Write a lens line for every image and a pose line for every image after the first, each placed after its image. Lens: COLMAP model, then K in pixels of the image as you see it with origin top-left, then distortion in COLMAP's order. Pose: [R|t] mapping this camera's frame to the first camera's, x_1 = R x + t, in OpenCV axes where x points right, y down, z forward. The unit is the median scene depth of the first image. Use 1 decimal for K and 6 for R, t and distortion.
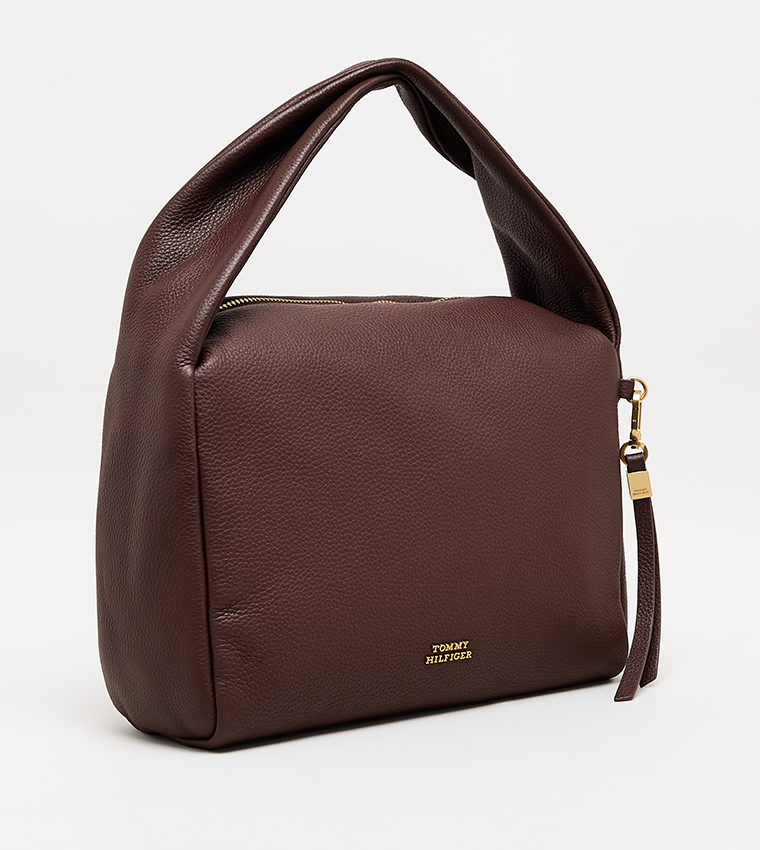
lens RADIAL K [[1927.5, 0, 385.9], [0, 1927.5, 423.6], [0, 0, 1]] dist [-0.124260, 0.000000]
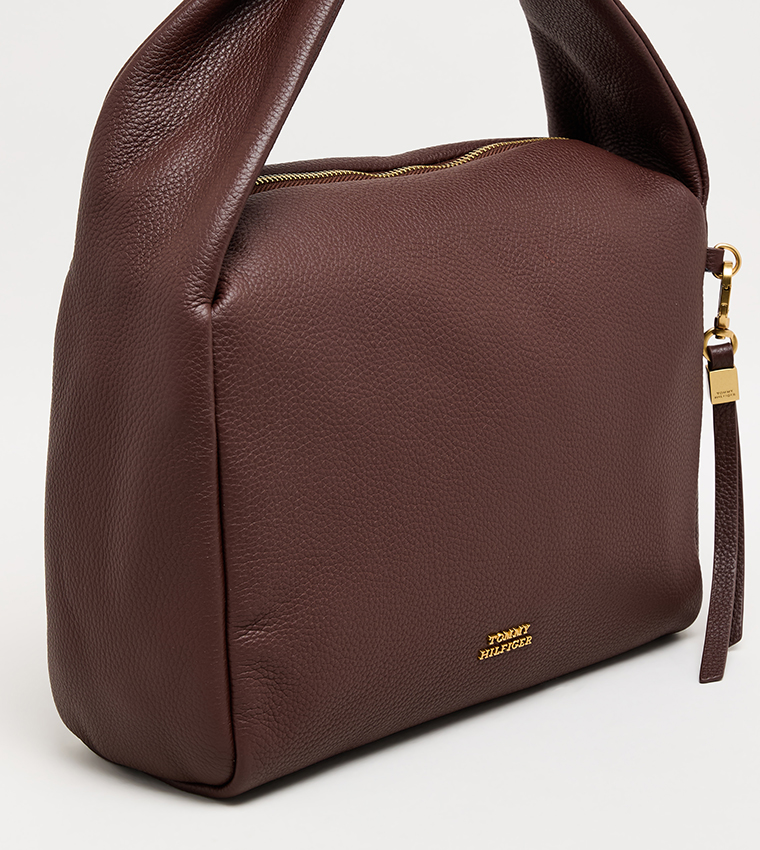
lens RADIAL K [[2709.6, 0, 374.5], [0, 2709.6, 426.2], [0, 0, 1]] dist [-0.076885, 0.000000]
pose [[0.988653, -0.011035, 0.149814, -0.180296], [-0.019081, 0.979996, 0.198102, -0.177409], [-0.149003, -0.198713, 0.968665, -0.011180]]
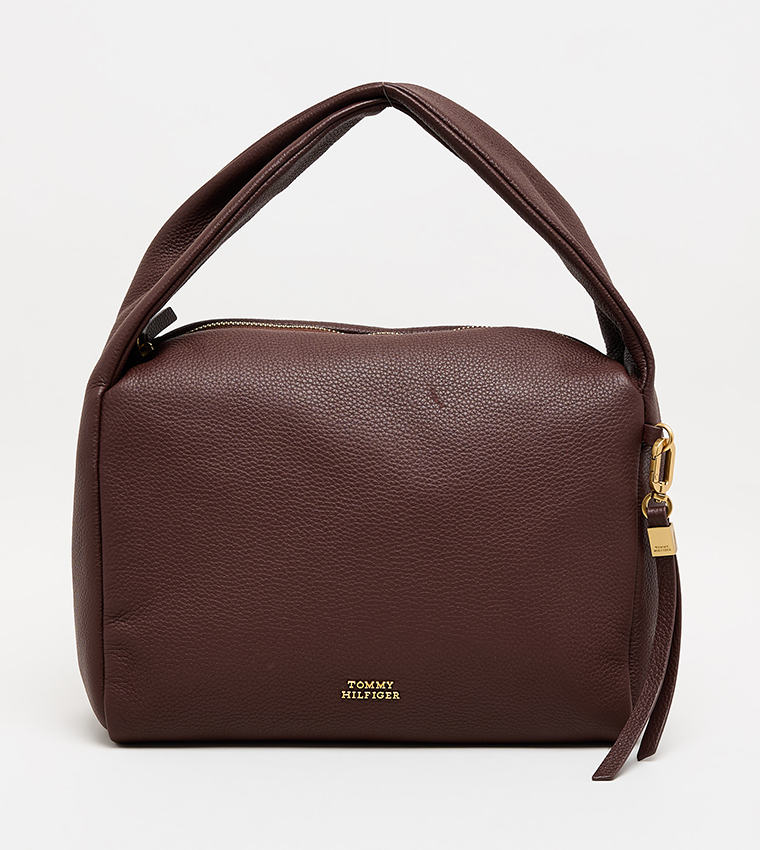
lens RADIAL K [[1927.5, 0, 381.5], [0, 1927.5, 422.8], [0, 0, 1]] dist [-0.124260, 0.000000]
pose [[0.828070, 0.085252, -0.554105, 0.580886], [-0.060916, 0.996201, 0.062236, -0.080920], [0.557305, -0.017782, 0.830117, 0.187097]]
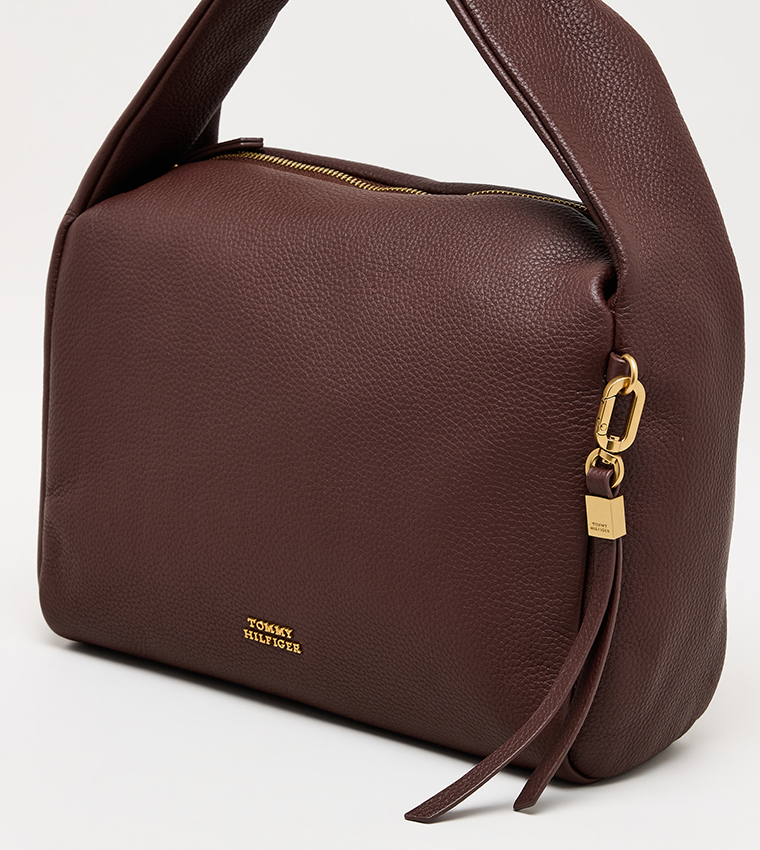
lens RADIAL K [[2709.6, 0, 379.9], [0, 2709.6, 425.0], [0, 0, 1]] dist [-0.076885, 0.000000]
pose [[0.275308, 0.234761, -0.932251, 1.070005], [-0.106264, 0.971214, 0.213191, -0.207696], [0.955465, 0.040371, 0.292330, 0.724271]]
